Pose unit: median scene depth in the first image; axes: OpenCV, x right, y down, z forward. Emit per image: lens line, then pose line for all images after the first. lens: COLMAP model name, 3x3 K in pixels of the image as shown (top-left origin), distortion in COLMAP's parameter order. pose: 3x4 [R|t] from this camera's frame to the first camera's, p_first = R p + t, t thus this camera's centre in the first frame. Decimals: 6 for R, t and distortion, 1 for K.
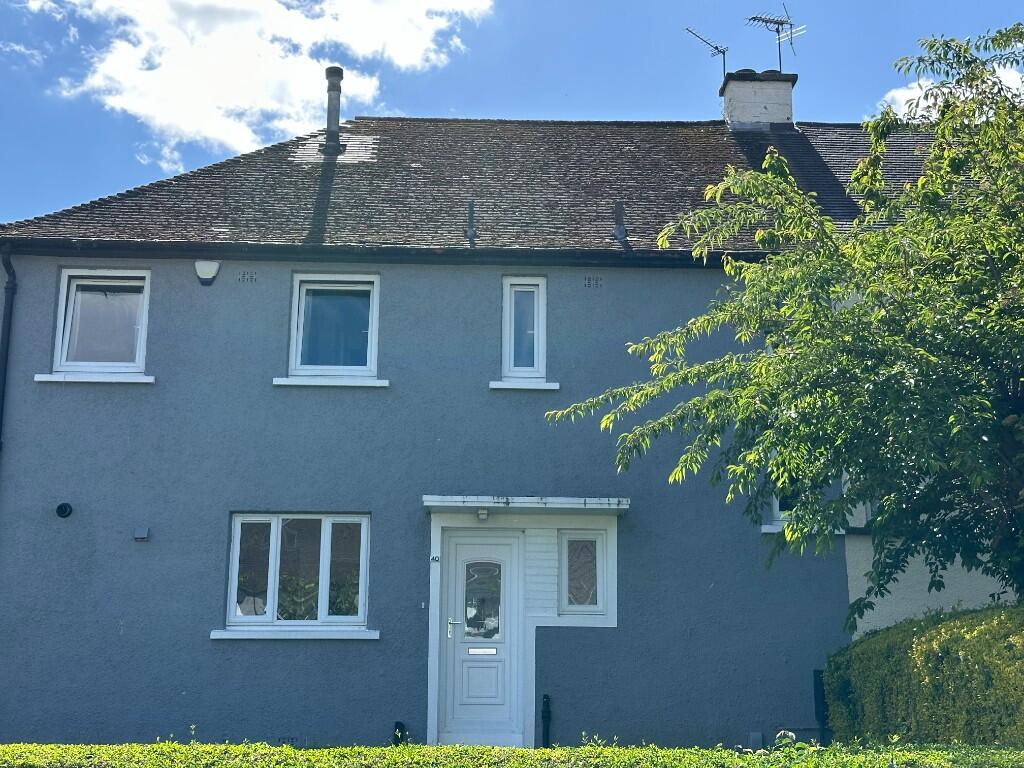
lens RADIAL K [[1288.1, 0, 512.0], [0, 1288.1, 384.0], [0, 0, 1]] dist [0.111966, 0.028887]
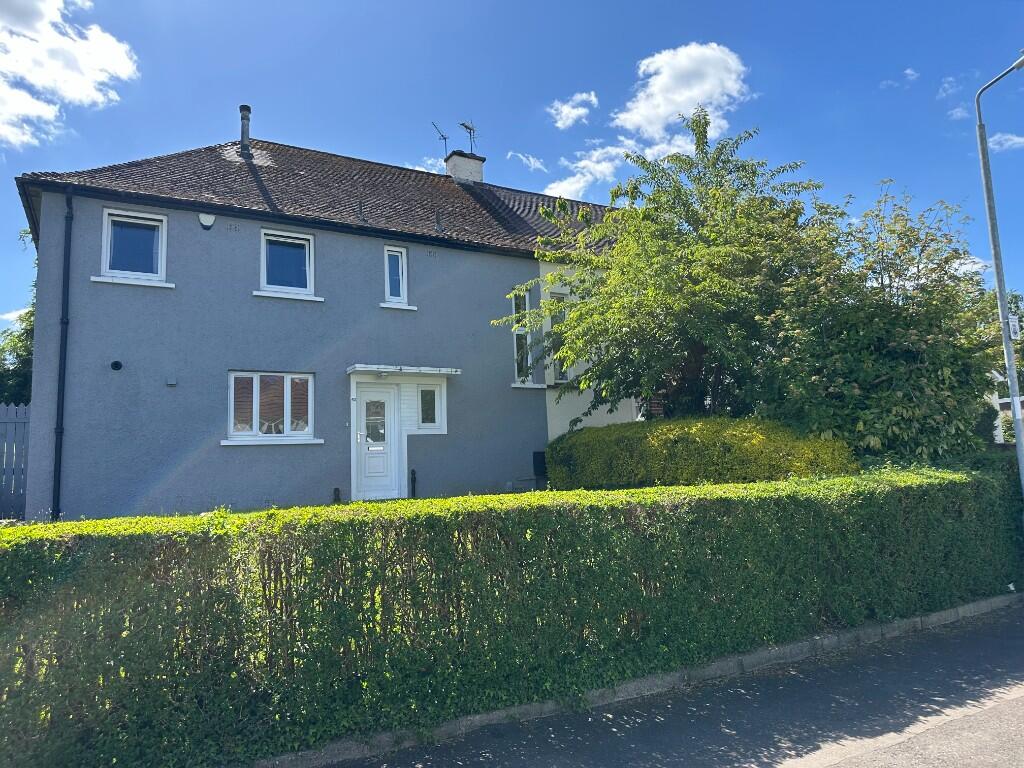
lens RADIAL K [[667.9, 0, 512.0], [0, 667.9, 384.0], [0, 0, 1]] dist [-0.004168, -0.006632]
pose [[0.881833, 0.016810, 0.471263, -0.292137], [-0.064207, 0.994338, 0.084676, 0.020074], [-0.467171, -0.104928, 0.877919, 0.076490]]
